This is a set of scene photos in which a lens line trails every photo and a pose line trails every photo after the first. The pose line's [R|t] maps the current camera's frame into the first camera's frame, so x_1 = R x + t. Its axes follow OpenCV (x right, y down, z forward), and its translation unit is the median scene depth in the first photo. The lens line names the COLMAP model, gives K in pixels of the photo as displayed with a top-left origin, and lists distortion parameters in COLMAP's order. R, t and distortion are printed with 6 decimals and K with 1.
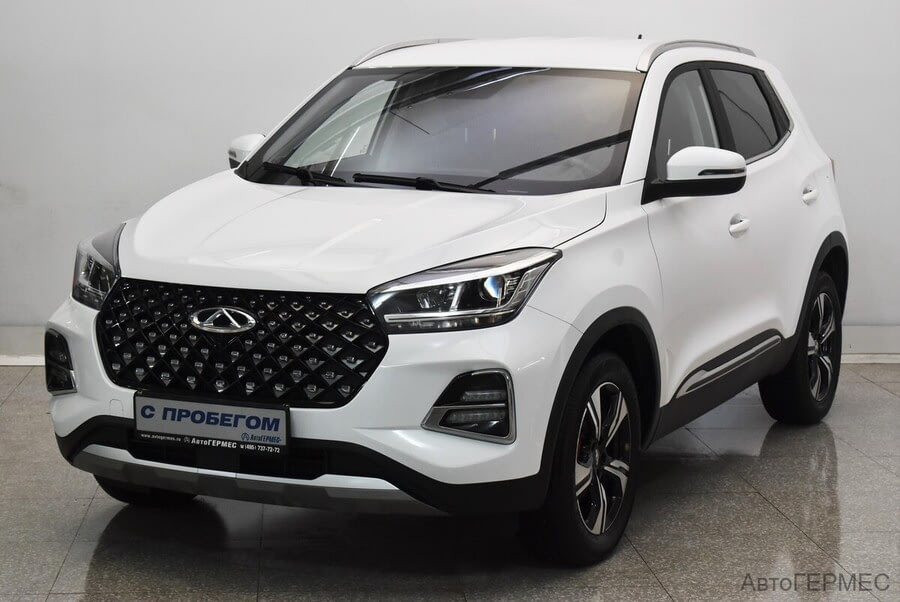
lens RADIAL K [[1862.2, 0, 449.5], [0, 1862.2, 297.7], [0, 0, 1]] dist [-0.311964, 0.000000]
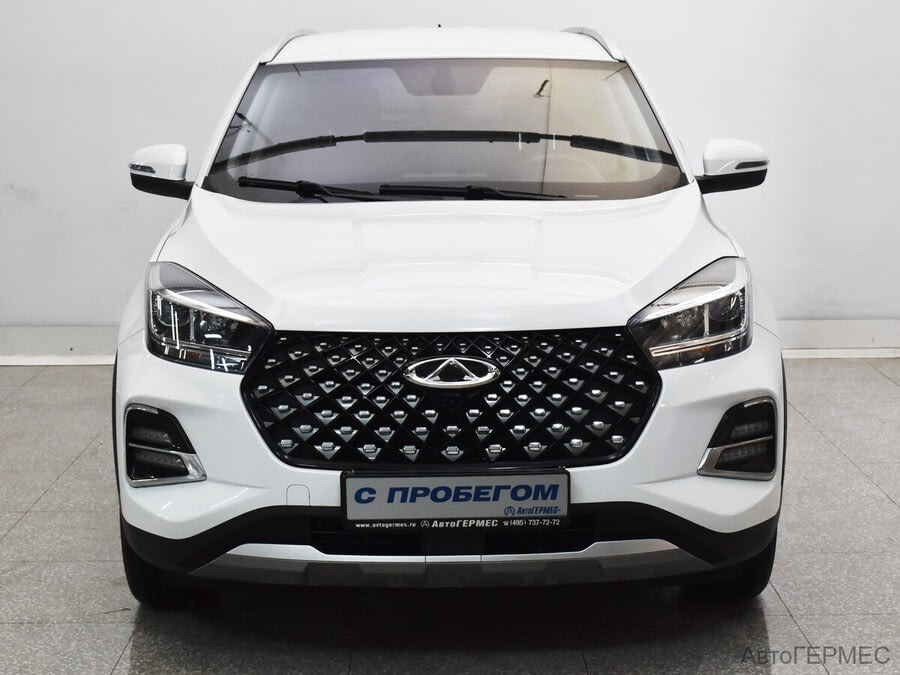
lens RADIAL K [[1719.9, 0, 449.3], [0, 1719.9, 334.2], [0, 0, 1]] dist [-0.076967, 0.000000]
pose [[0.902928, -0.085874, 0.421126, -0.444939], [0.071997, 0.996212, 0.048774, -0.041961], [-0.423719, -0.013719, 0.905690, 0.317433]]
